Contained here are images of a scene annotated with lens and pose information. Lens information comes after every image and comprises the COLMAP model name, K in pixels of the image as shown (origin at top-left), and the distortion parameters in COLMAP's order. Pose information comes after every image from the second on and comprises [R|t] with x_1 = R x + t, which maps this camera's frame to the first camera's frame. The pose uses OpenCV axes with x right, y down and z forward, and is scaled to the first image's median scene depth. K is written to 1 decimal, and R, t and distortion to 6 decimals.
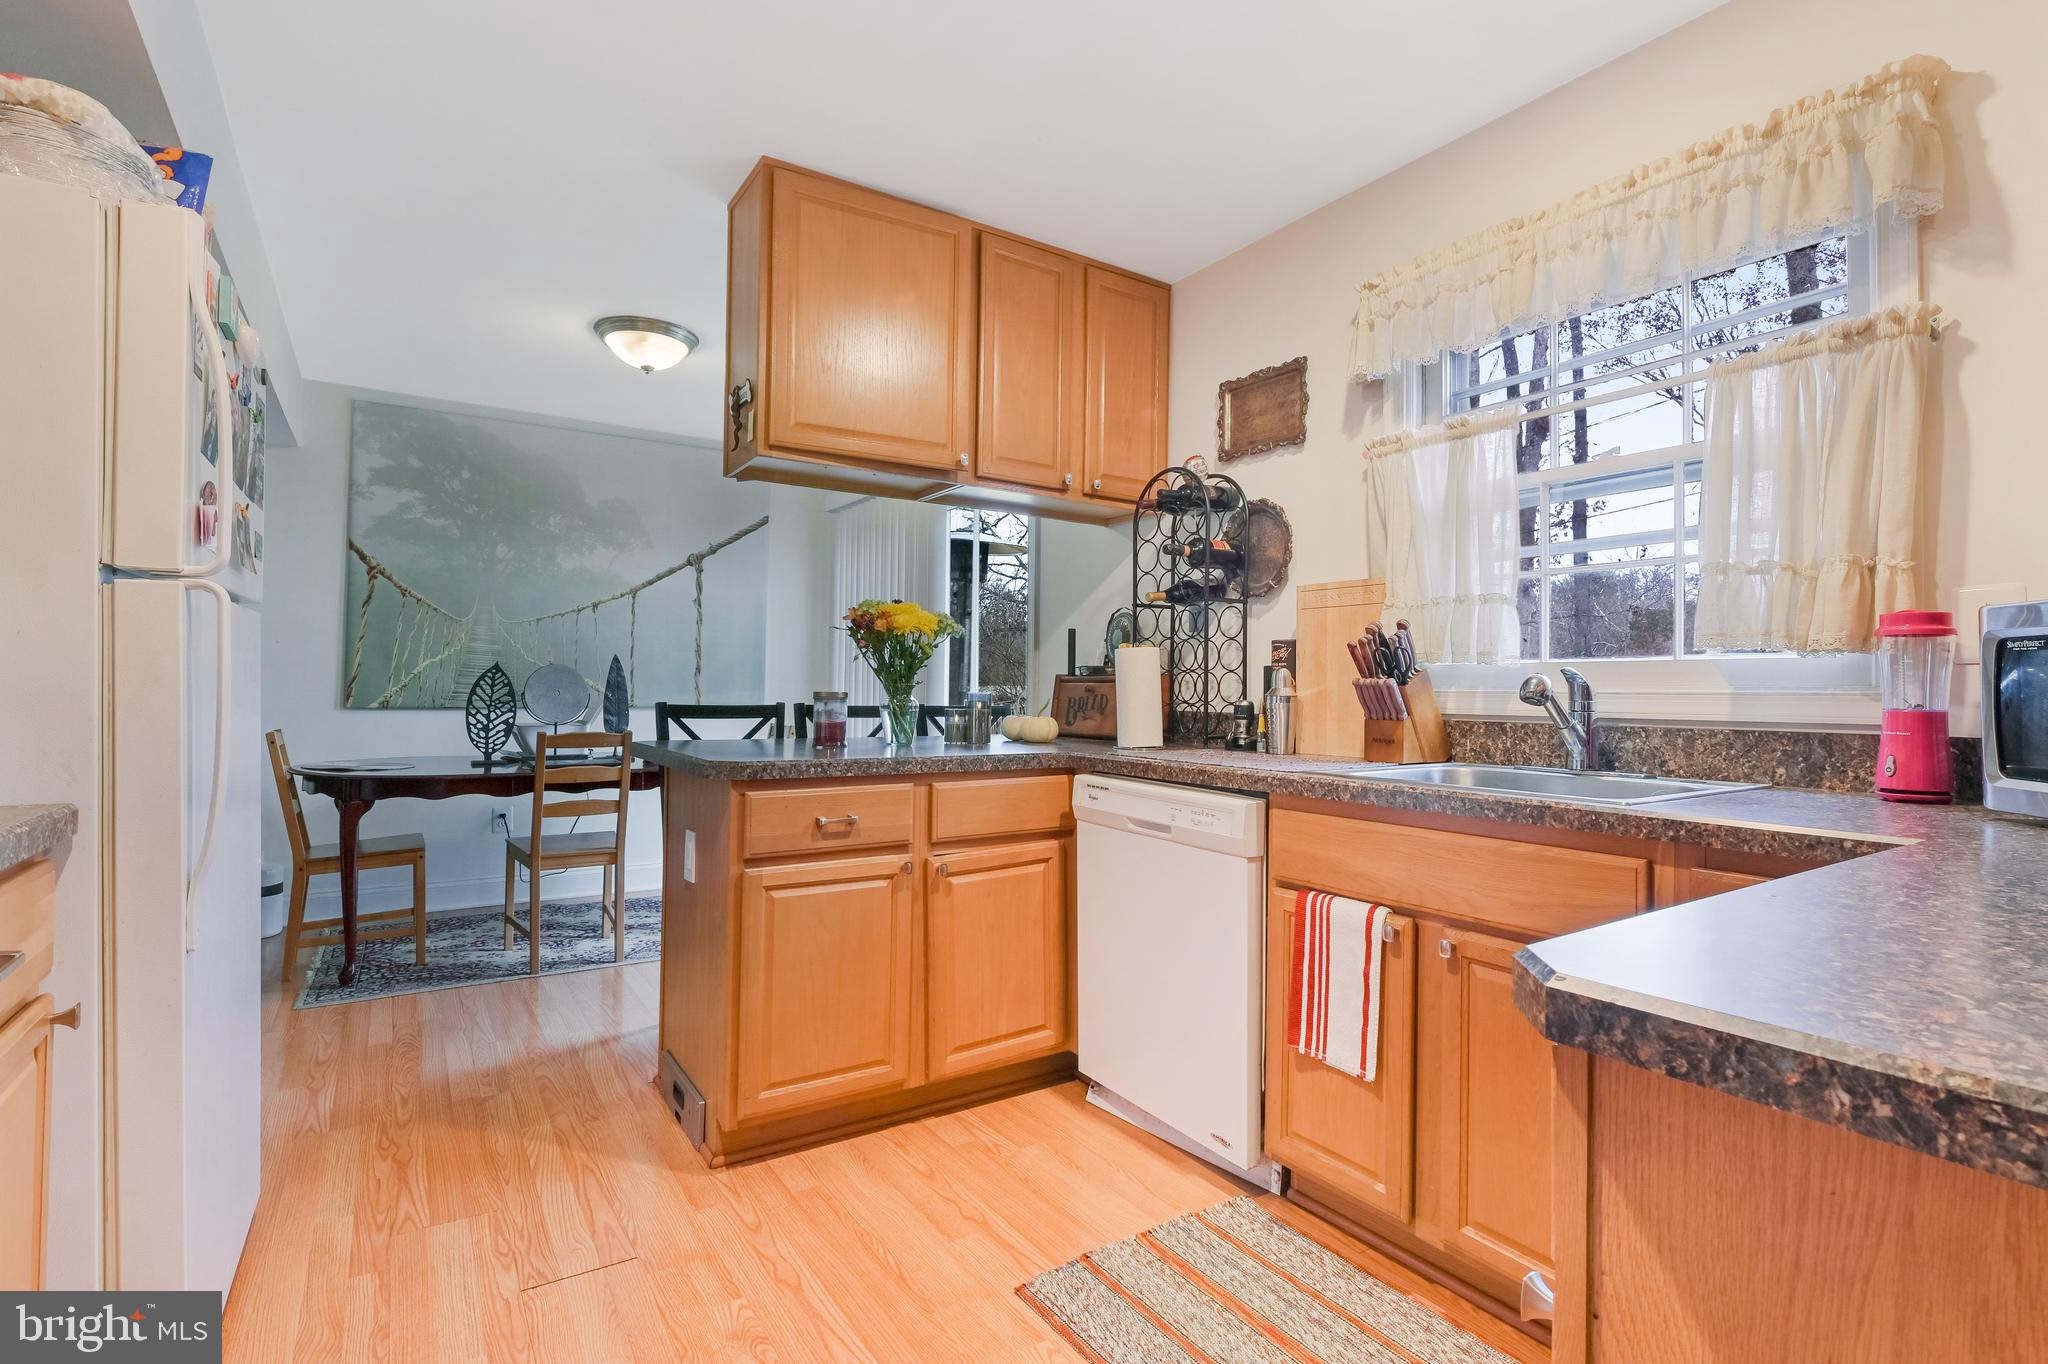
lens RADIAL K [[1001.5, 0, 1042.2], [0, 1001.5, 685.6], [0, 0, 1]] dist [-0.002551, -0.002758]
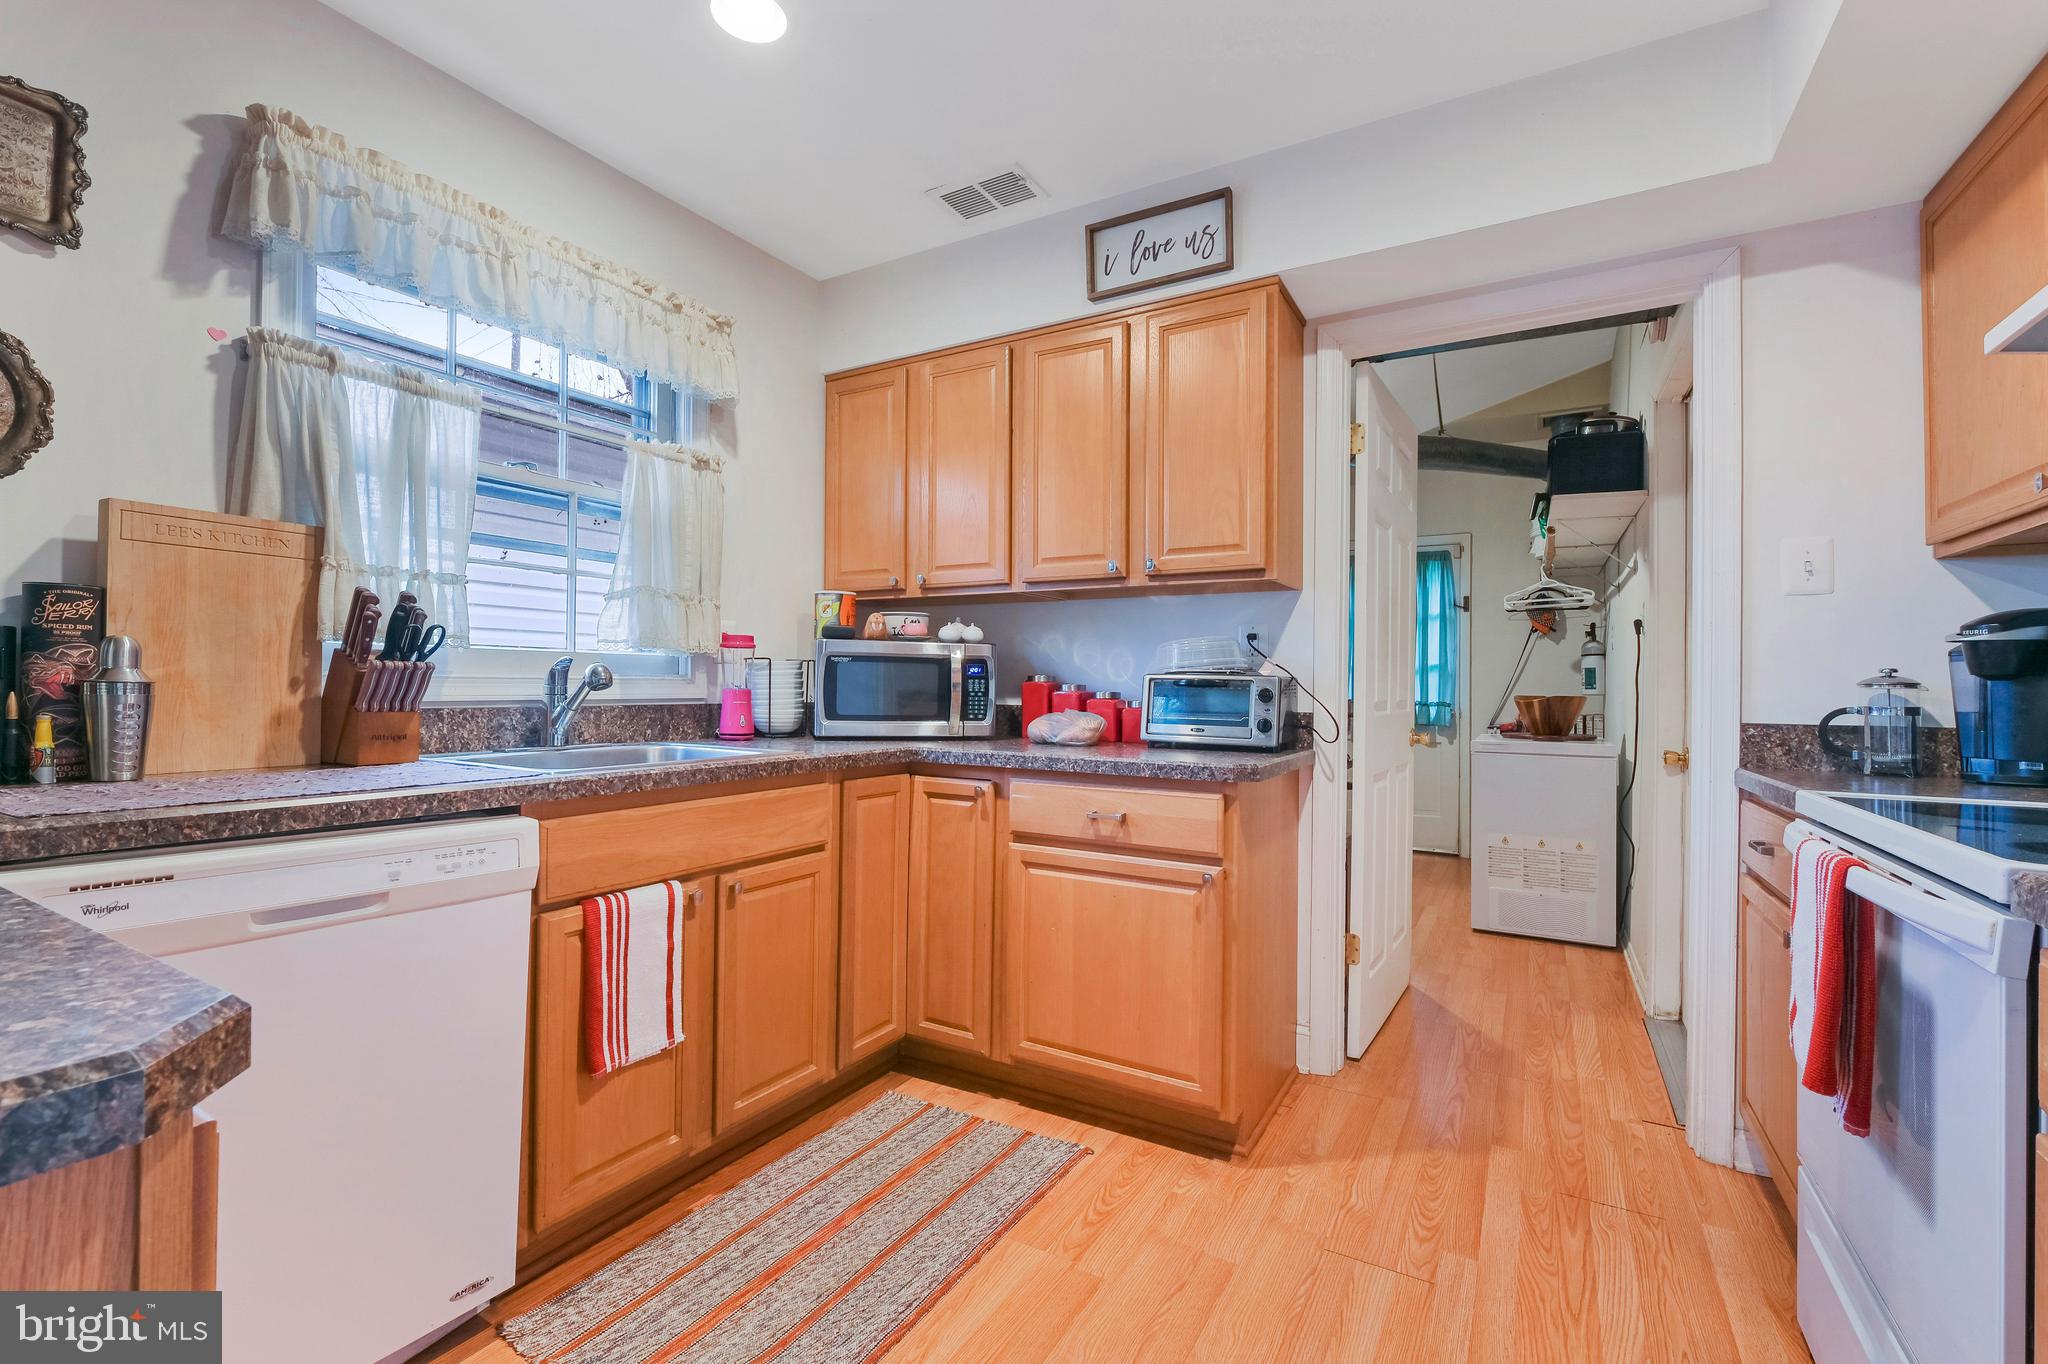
lens RADIAL K [[865.6, 0, 1039.7], [0, 865.6, 686.1], [0, 0, 1]] dist [-0.017344, -0.000181]
pose [[-0.462714, -0.012828, 0.886415, -0.616405], [-0.016504, 0.999847, 0.005854, 0.000917], [-0.886354, -0.011920, -0.462855, 1.012542]]
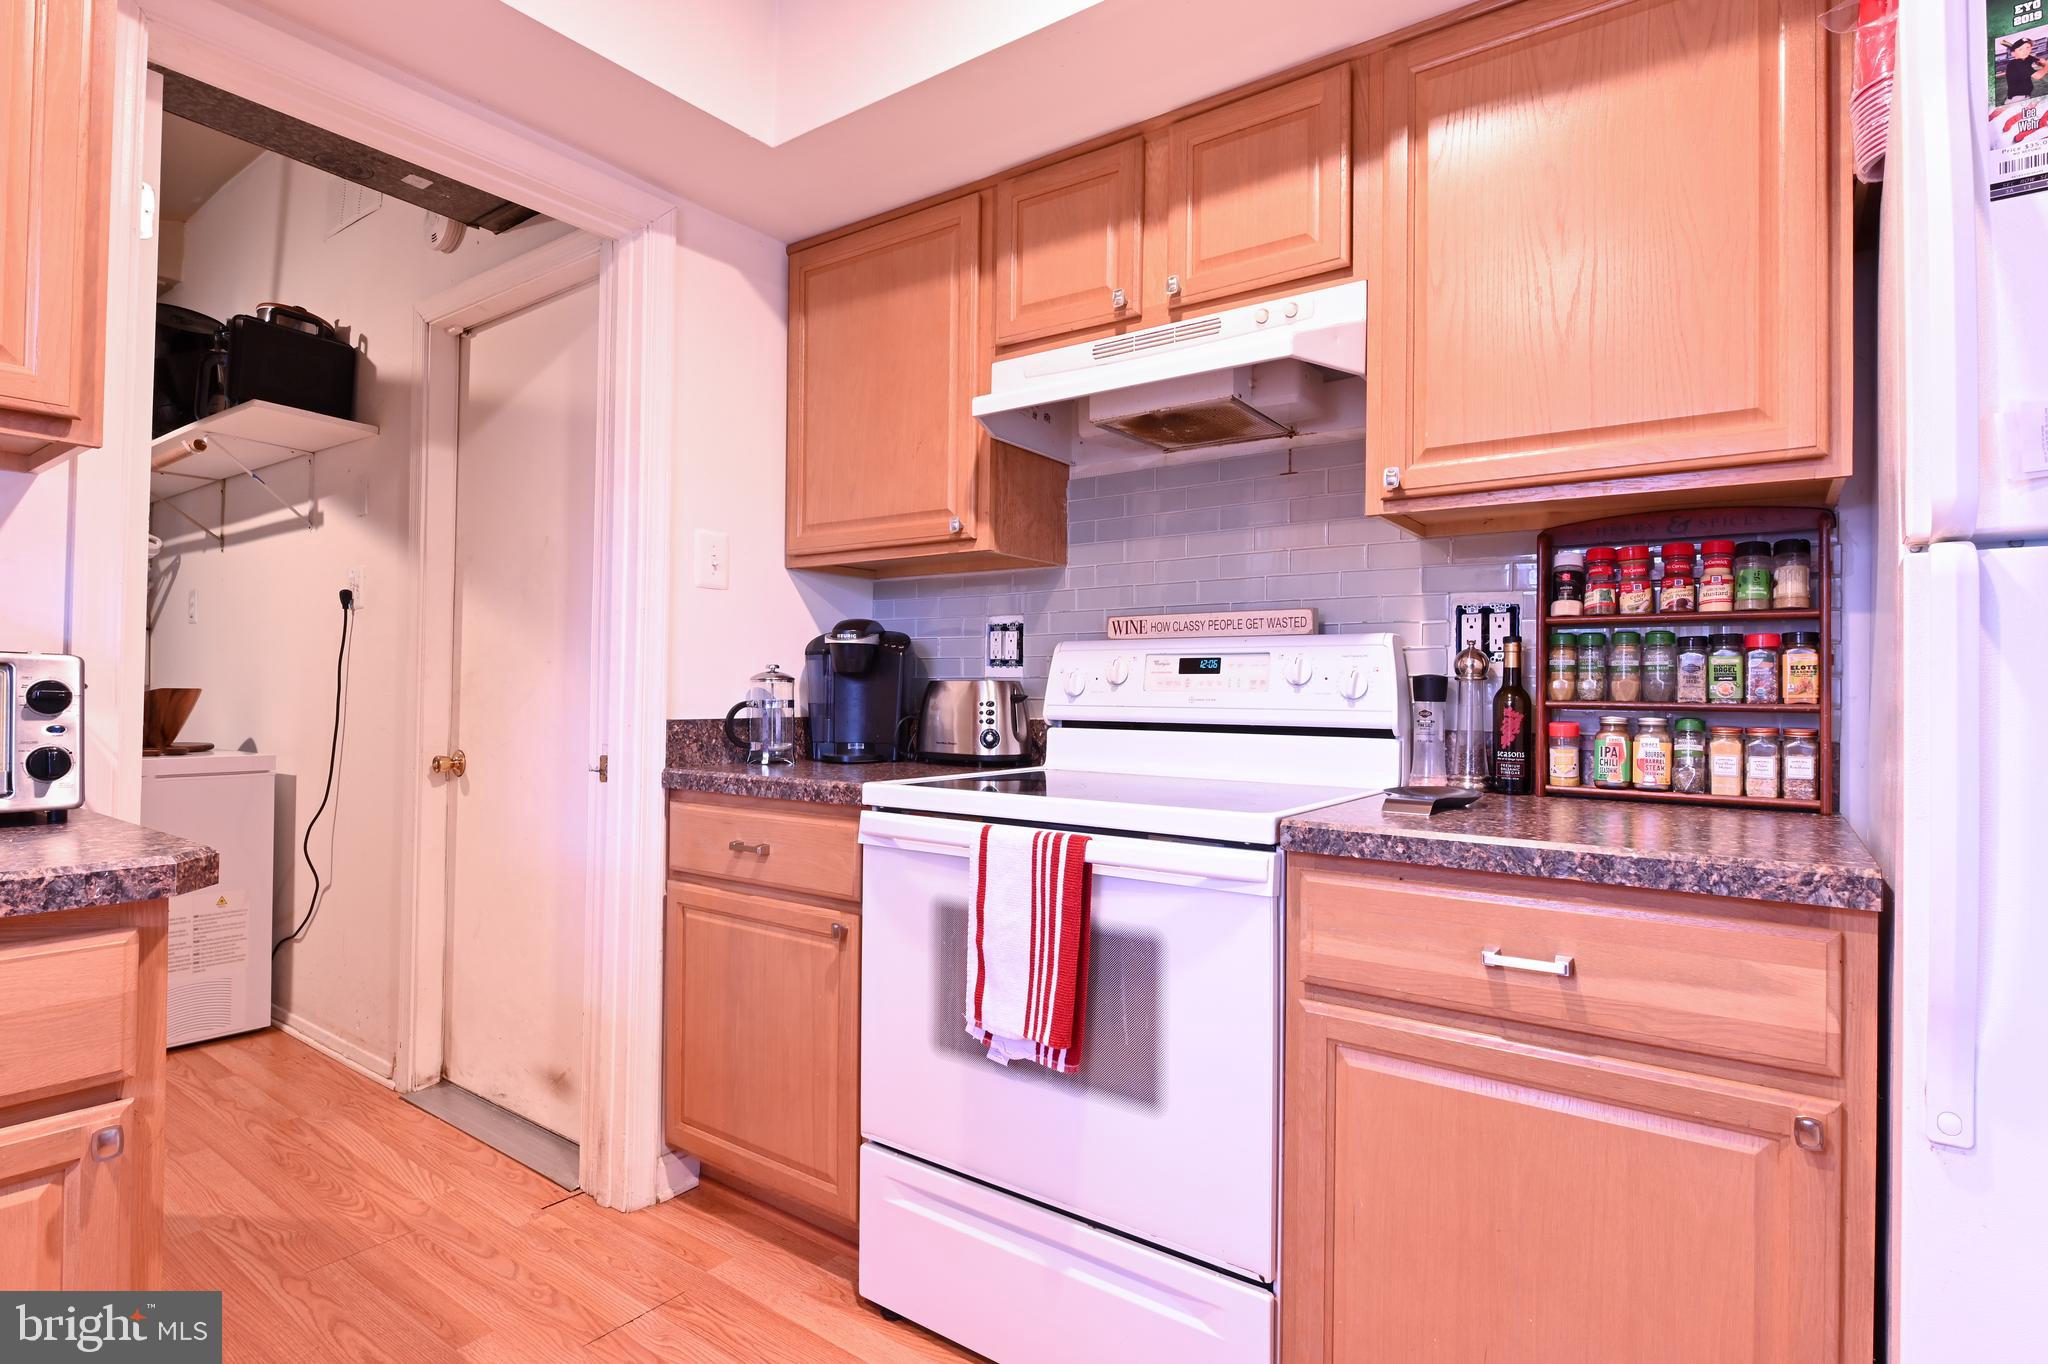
lens RADIAL K [[1010.4, 0, 1023.5], [0, 1010.4, 680.7], [0, 0, 1]] dist [-0.002788, -0.000683]
pose [[-0.939509, -0.021265, -0.341865, -0.060932], [-0.017005, 0.999736, -0.015452, 0.004503], [0.342103, -0.008704, -0.939622, 0.985858]]
